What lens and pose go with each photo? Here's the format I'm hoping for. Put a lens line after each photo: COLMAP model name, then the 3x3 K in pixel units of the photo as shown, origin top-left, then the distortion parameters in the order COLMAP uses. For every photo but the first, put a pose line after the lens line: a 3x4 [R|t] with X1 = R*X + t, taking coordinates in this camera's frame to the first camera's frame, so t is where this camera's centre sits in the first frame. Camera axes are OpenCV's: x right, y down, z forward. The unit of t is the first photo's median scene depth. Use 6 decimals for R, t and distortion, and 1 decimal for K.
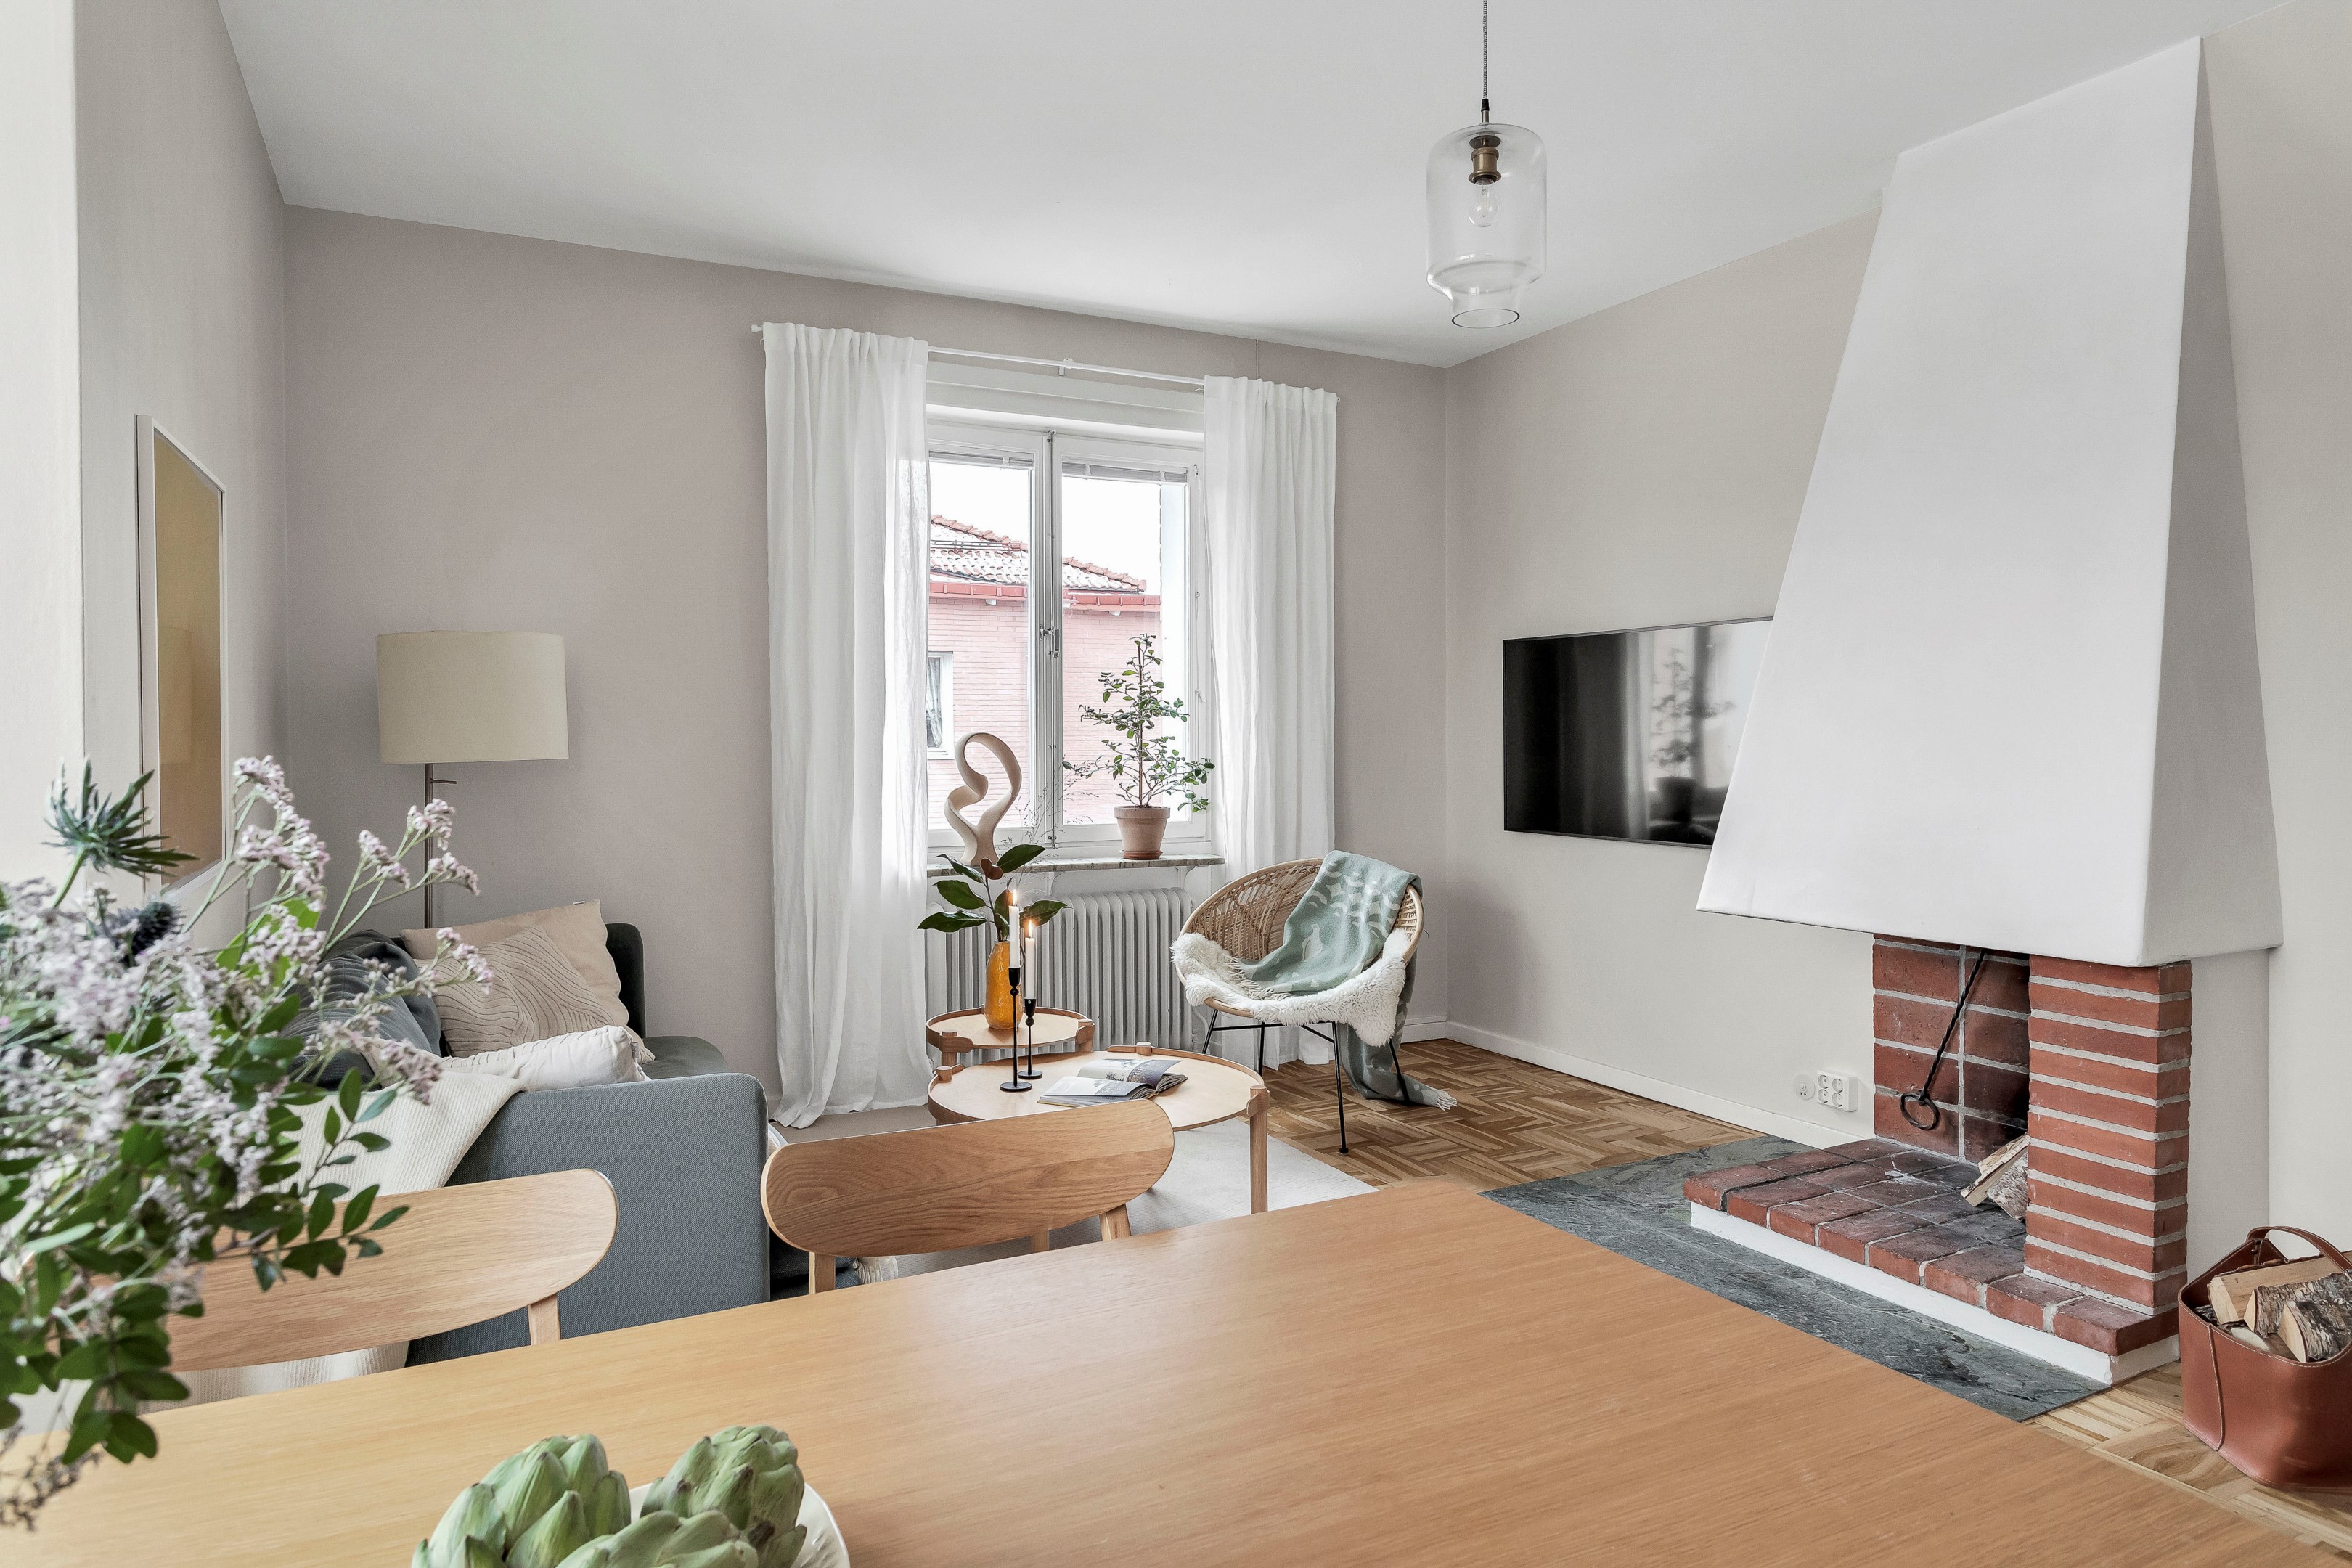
lens RADIAL K [[1434.0, 0, 1159.9], [0, 1434.0, 768.0], [0, 0, 1]] dist [-0.014915, 0.004428]
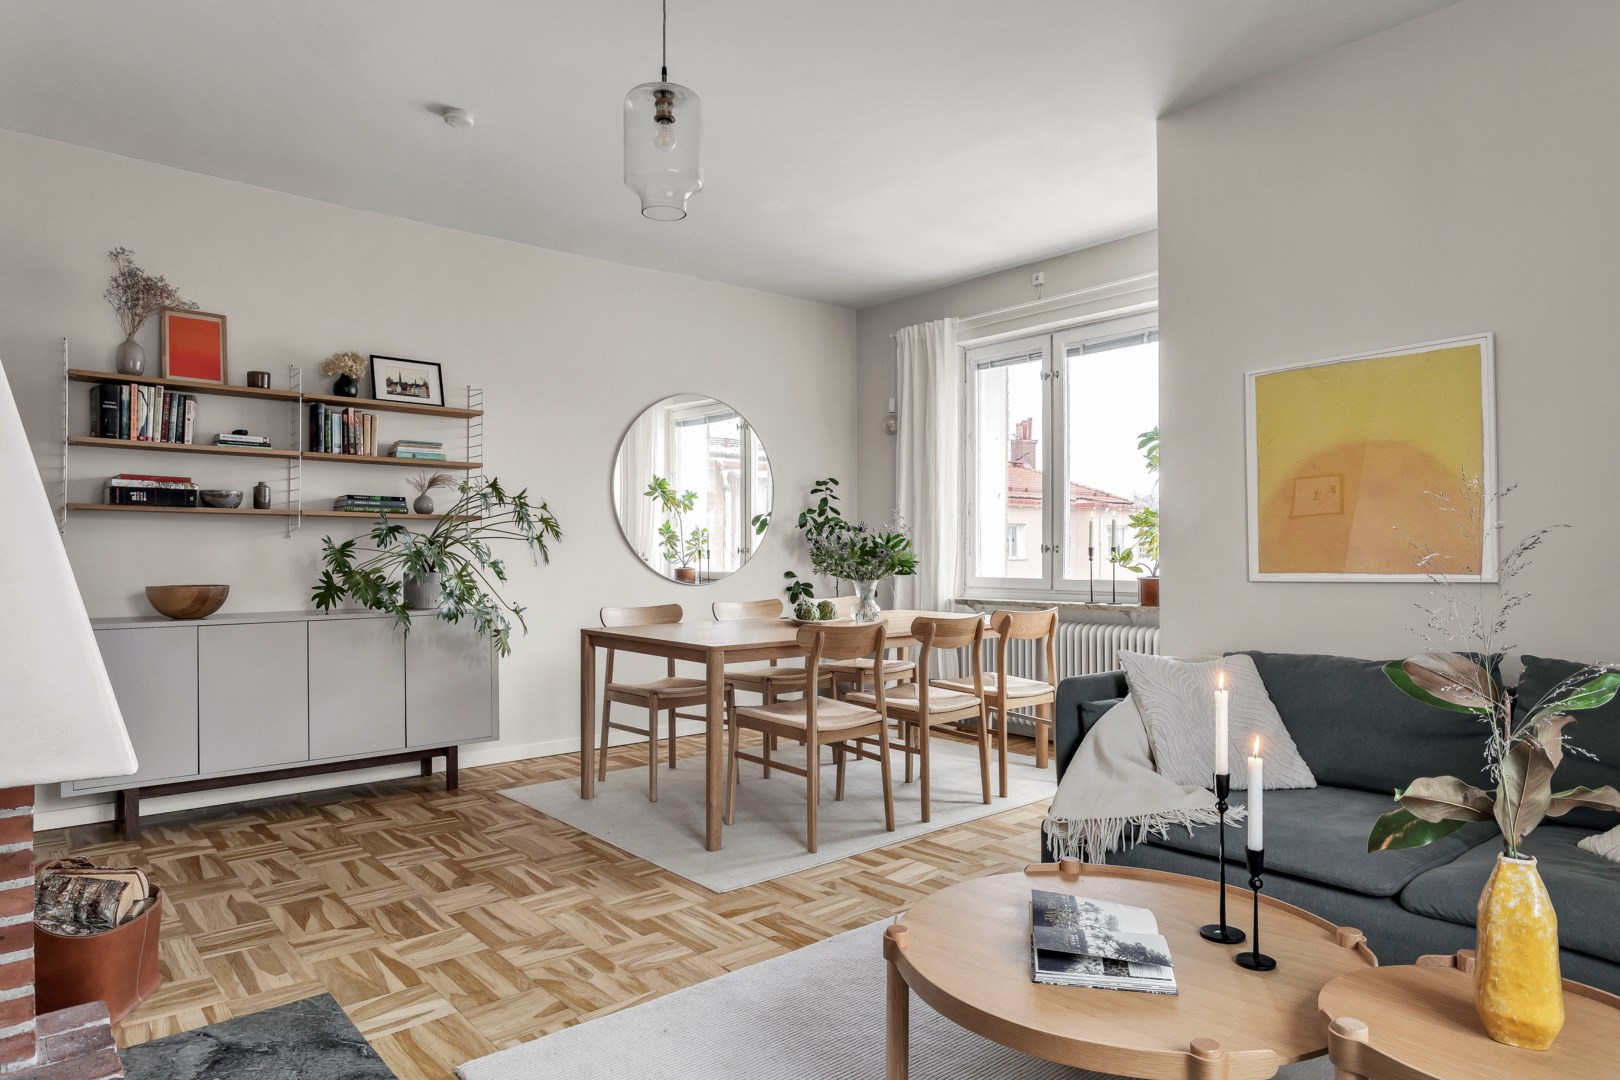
lens RADIAL K [[964.0, 0, 818.6], [0, 964.0, 545.5], [0, 0, 1]] dist [-0.016404, 0.001461]
pose [[-0.970093, 0.003337, -0.242711, 0.175060], [0.000206, 0.999916, 0.012925, 0.010307], [0.242734, 0.012488, -0.970012, 1.123438]]
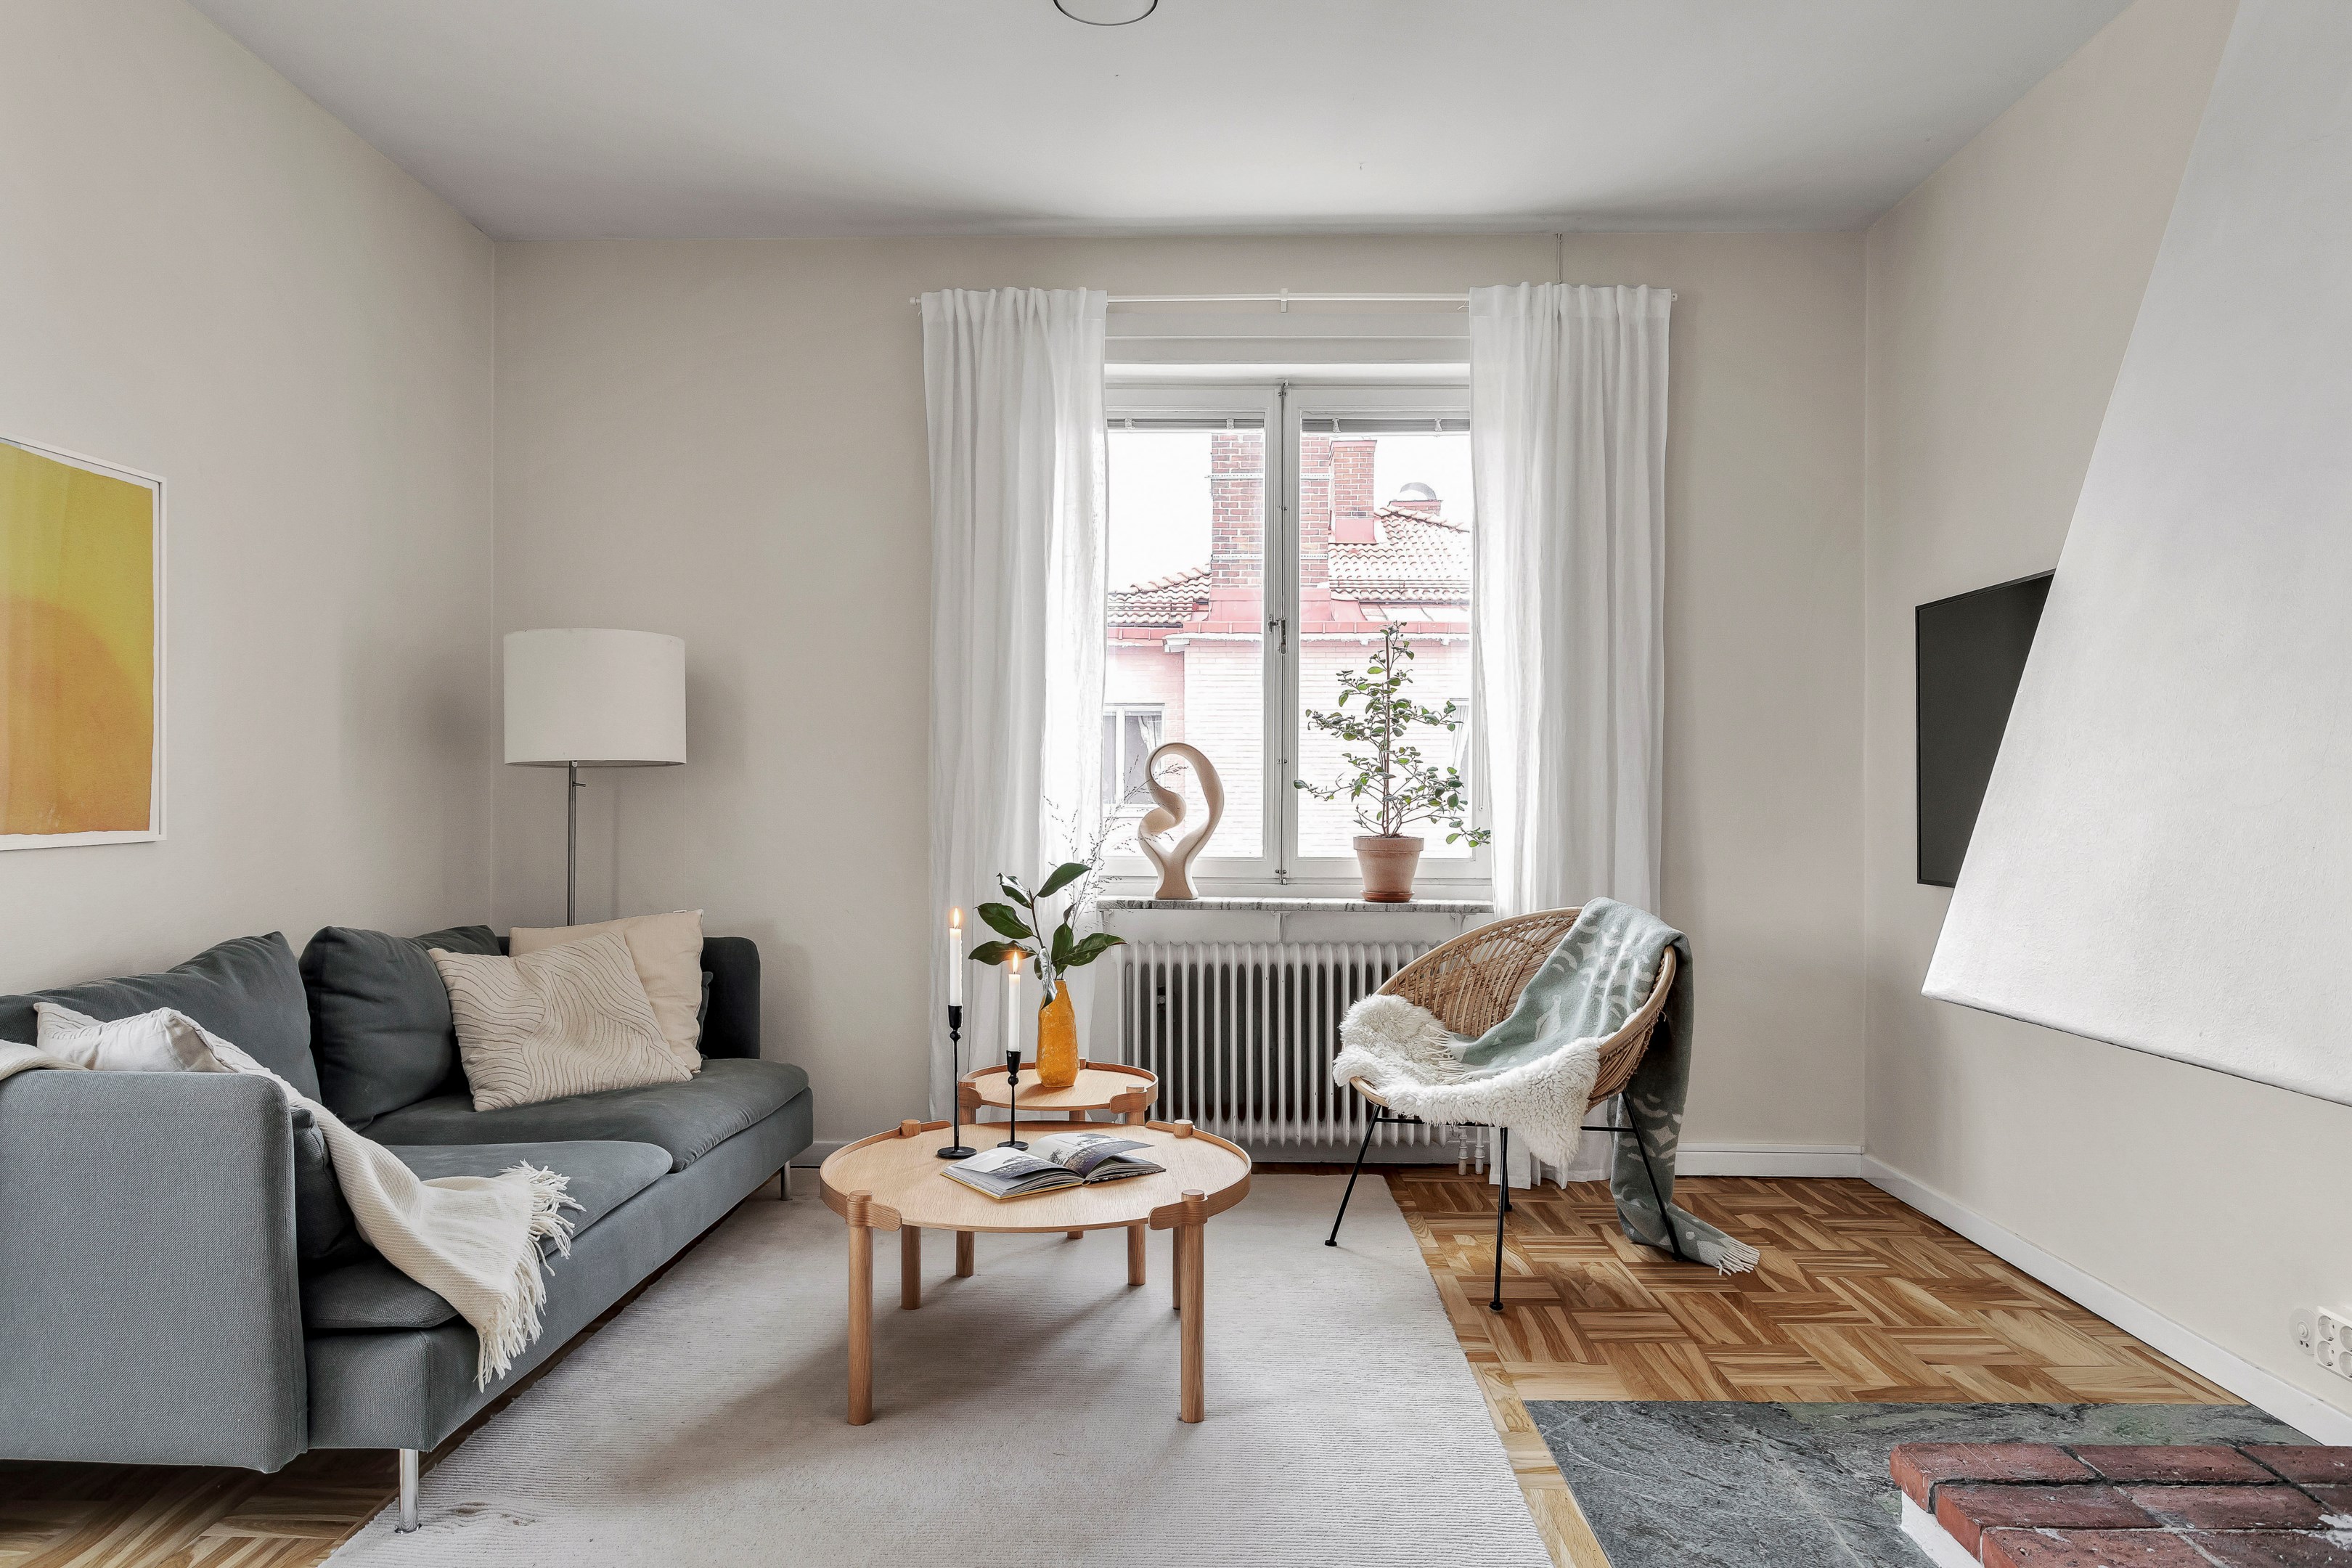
lens RADIAL K [[1478.8, 0, 1159.5], [0, 1478.8, 806.8], [0, 0, 1]] dist [-0.004833, 0.003014]
pose [[0.879405, 0.009047, -0.475988, 0.310750], [-0.018026, 0.999735, -0.014301, 0.028307], [0.475732, 0.021157, 0.879336, 0.245683]]
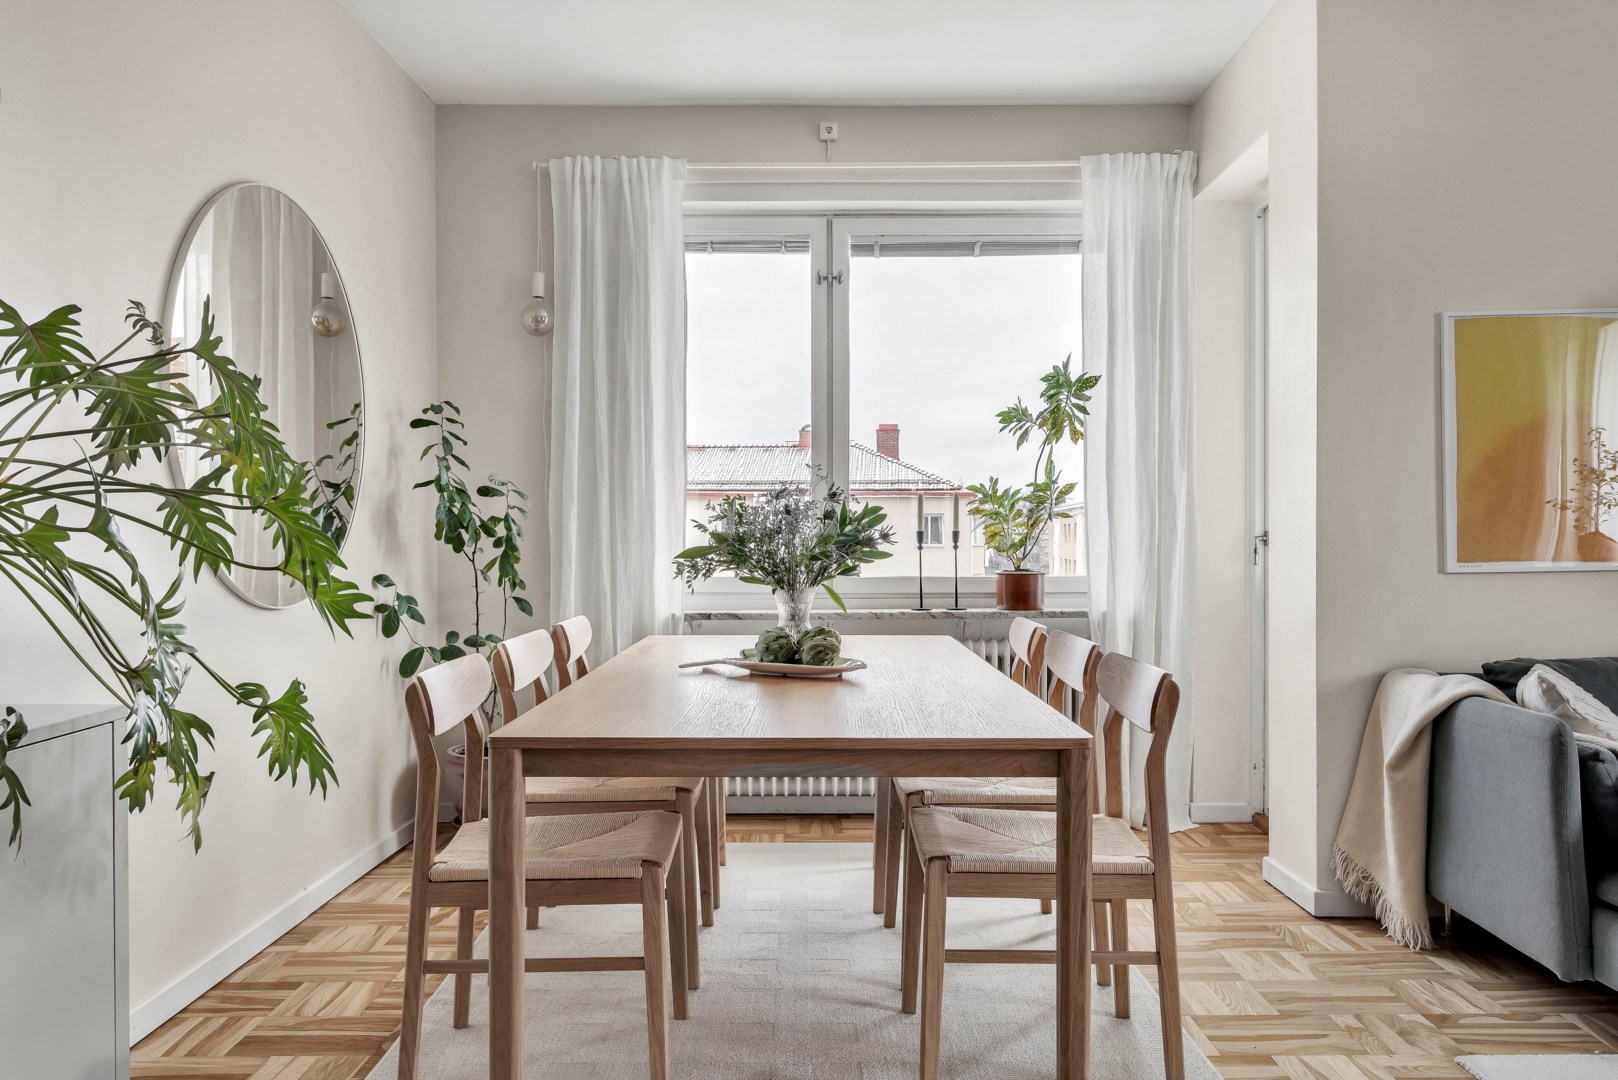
lens RADIAL K [[1175.6, 0, 819.4], [0, 1175.6, 545.2], [0, 0, 1]] dist [0.003783, 0.005296]
pose [[-0.452357, 0.010363, -0.891777, 0.508378], [-0.014436, 0.999716, 0.018940, 0.021989], [0.891720, 0.021441, -0.452079, 0.457266]]
